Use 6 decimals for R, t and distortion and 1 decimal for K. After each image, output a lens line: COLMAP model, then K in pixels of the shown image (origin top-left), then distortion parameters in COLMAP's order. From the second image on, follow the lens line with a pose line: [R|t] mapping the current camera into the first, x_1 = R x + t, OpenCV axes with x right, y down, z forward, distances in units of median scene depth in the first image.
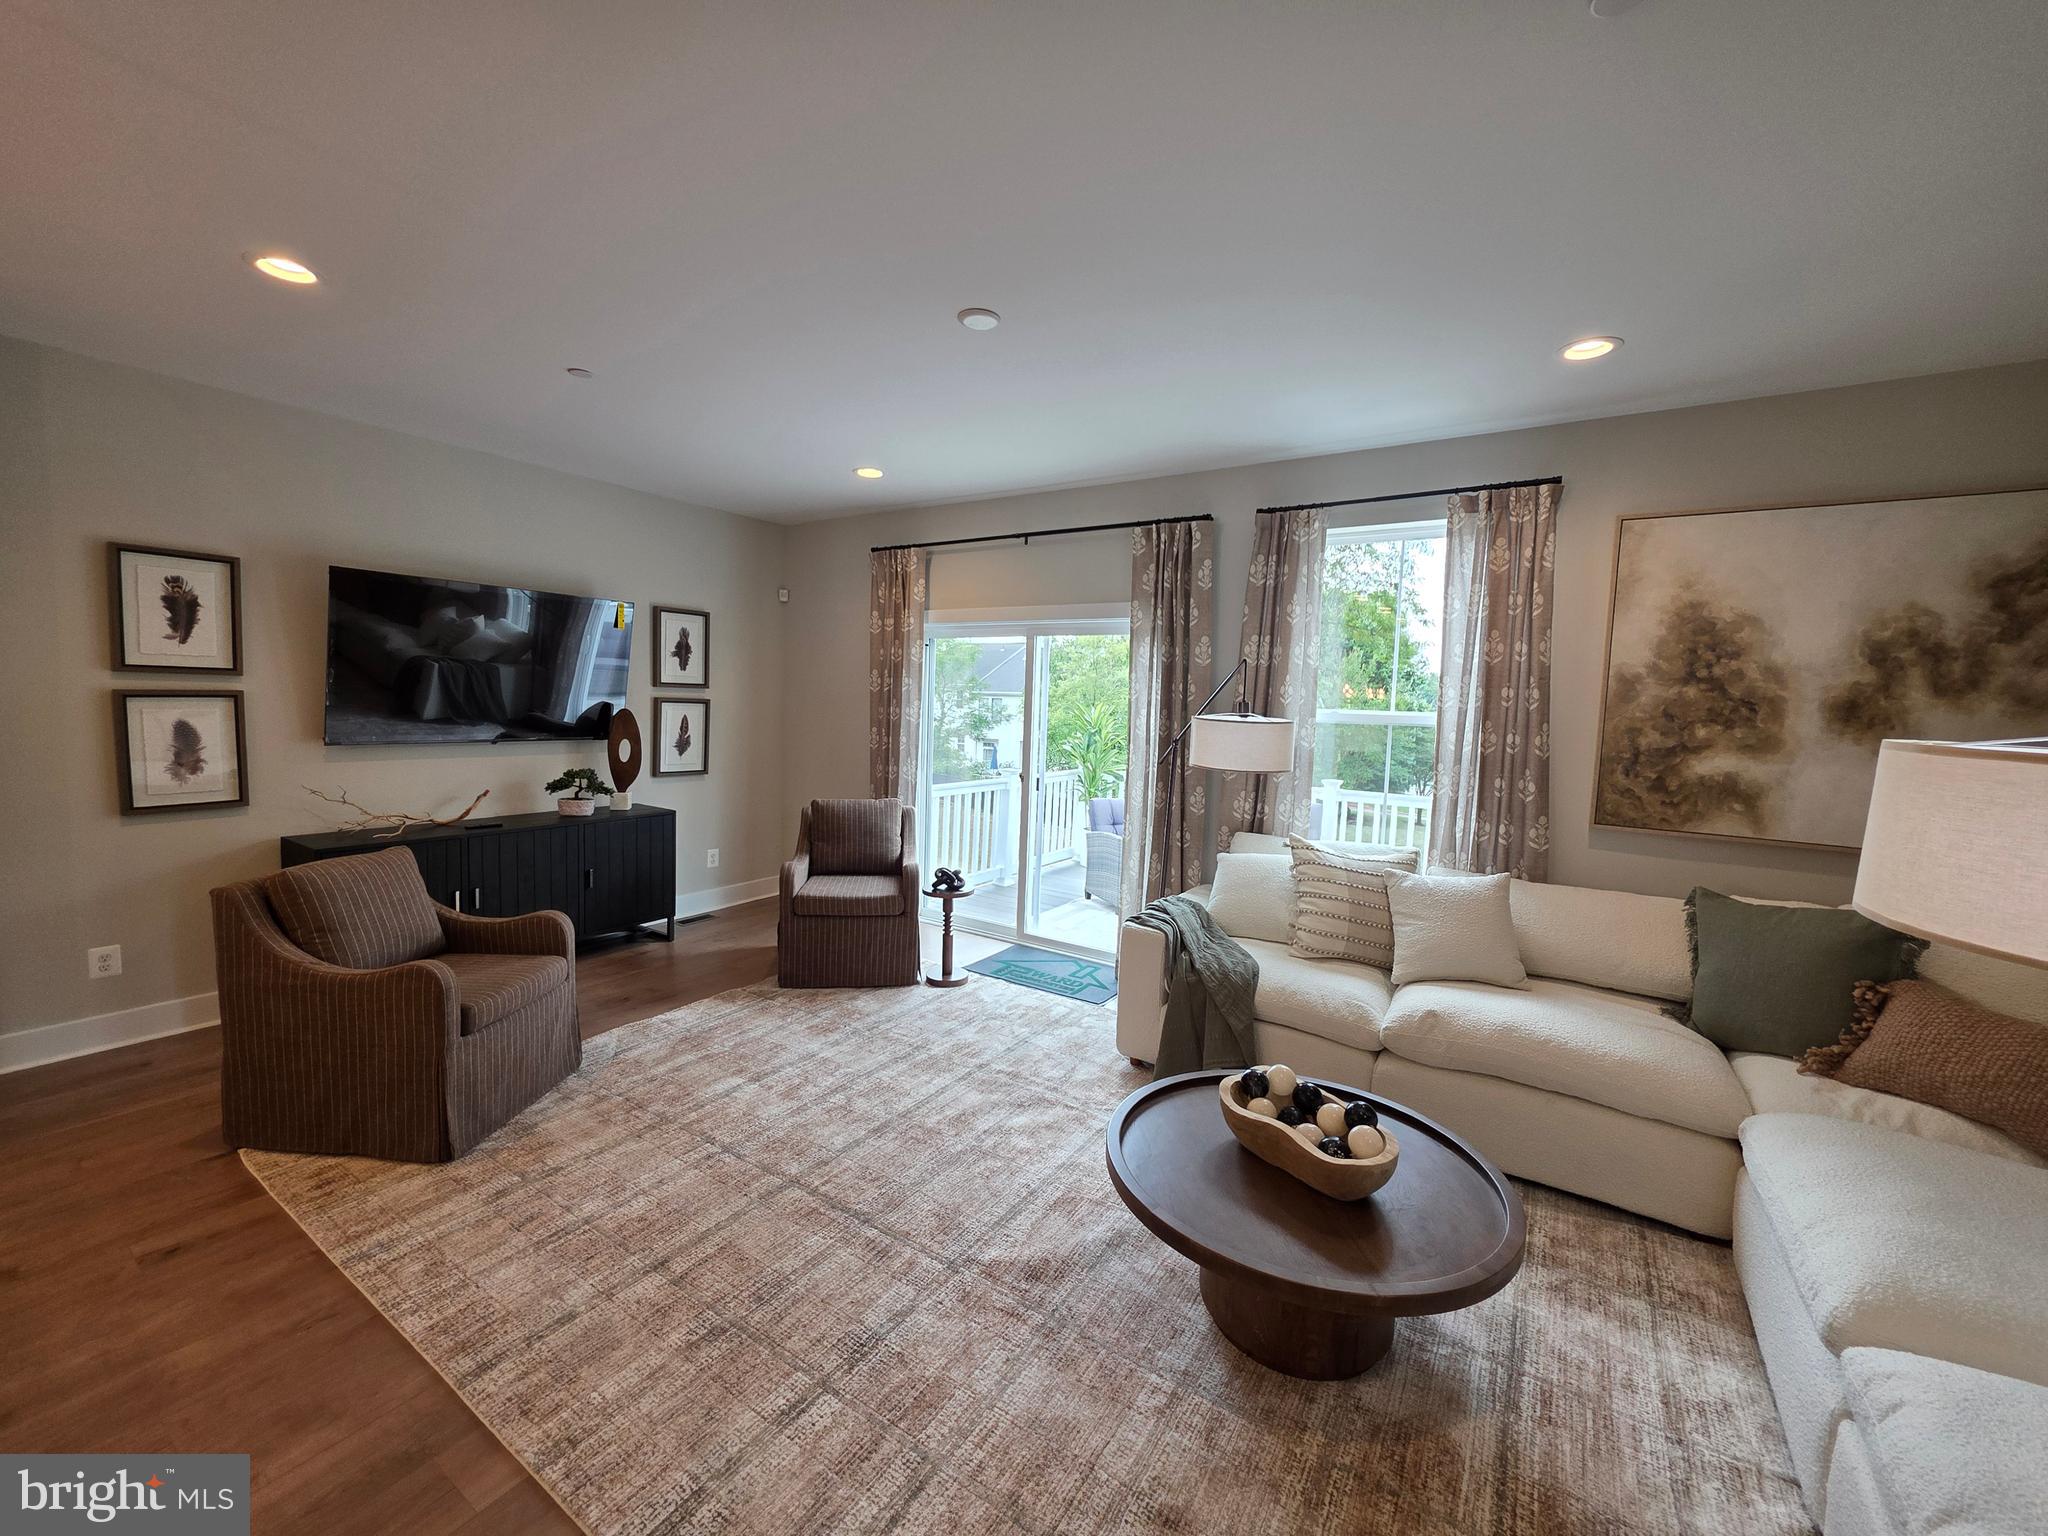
lens RADIAL K [[825.4, 0, 1027.0], [0, 825.4, 762.0], [0, 0, 1]] dist [-0.000593, -0.000136]
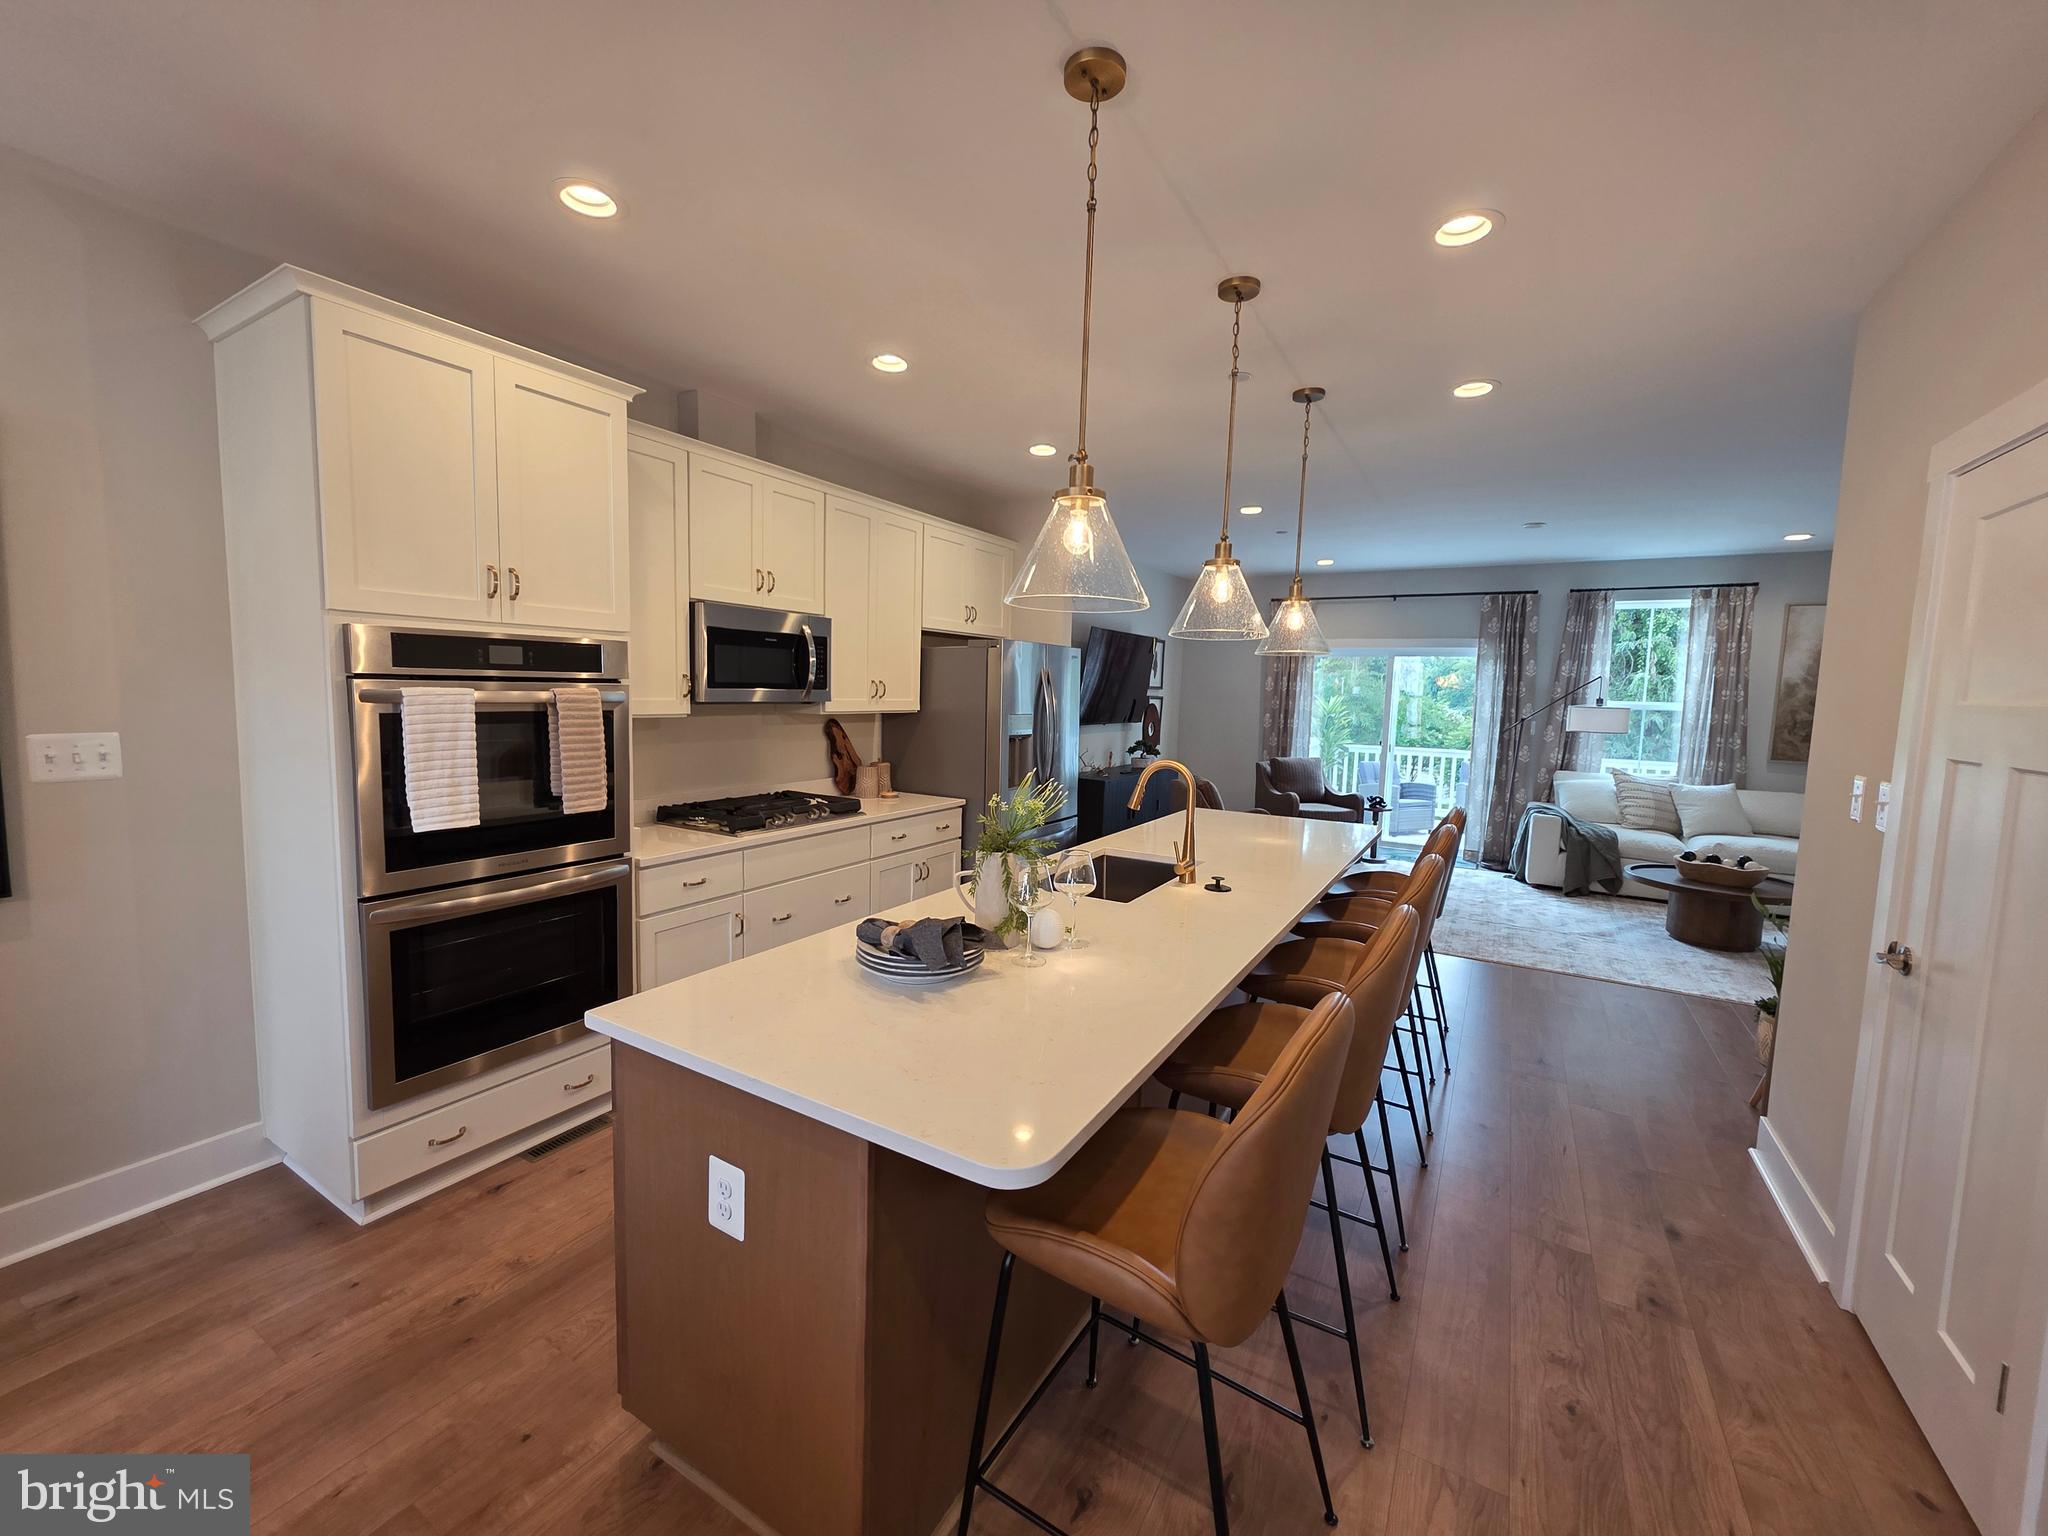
lens RADIAL K [[825.4, 0, 1016.8], [0, 825.4, 766.4], [0, 0, 1]] dist [-0.000593, -0.000136]
pose [[0.998939, -0.009122, 0.045134, -1.163451], [0.008229, 0.999767, 0.019940, 0.036428], [-0.045306, -0.019548, 0.998782, -0.855763]]
